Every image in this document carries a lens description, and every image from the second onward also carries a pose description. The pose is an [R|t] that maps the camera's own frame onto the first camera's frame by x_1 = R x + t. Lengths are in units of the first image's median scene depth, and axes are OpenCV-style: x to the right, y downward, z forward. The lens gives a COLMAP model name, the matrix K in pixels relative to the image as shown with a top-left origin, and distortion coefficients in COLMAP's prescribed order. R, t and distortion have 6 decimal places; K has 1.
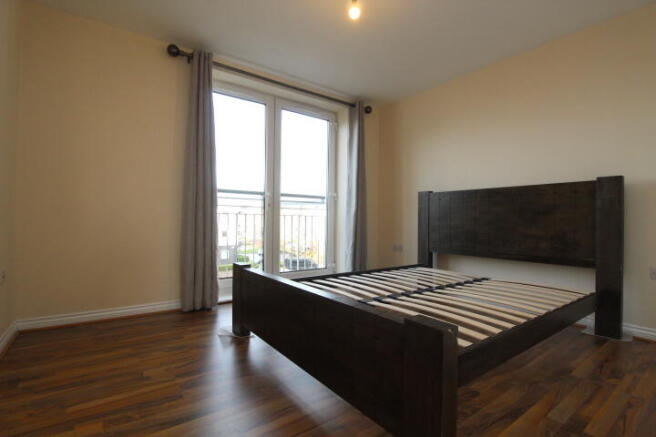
lens RADIAL K [[308.3, 0, 326.1], [0, 308.3, 220.4], [0, 0, 1]] dist [-0.012418, -0.002935]
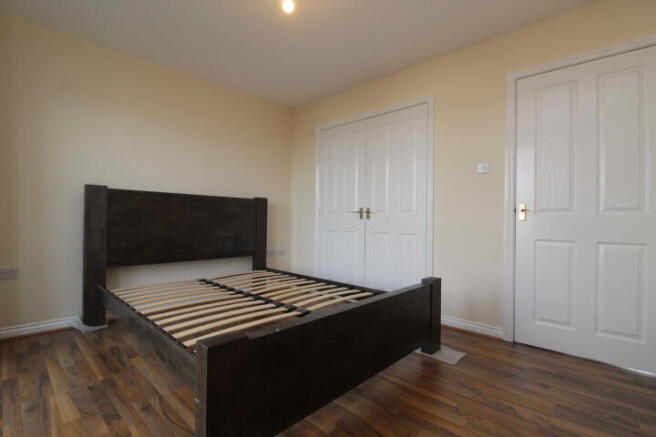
lens RADIAL K [[308.3, 0, 326.2], [0, 308.3, 219.6], [0, 0, 1]] dist [-0.012418, -0.002935]
pose [[-0.187854, -0.006935, 0.982173, -0.666966], [-0.012023, 0.999916, 0.004761, -0.034644], [-0.982123, -0.010914, -0.187921, 0.846807]]
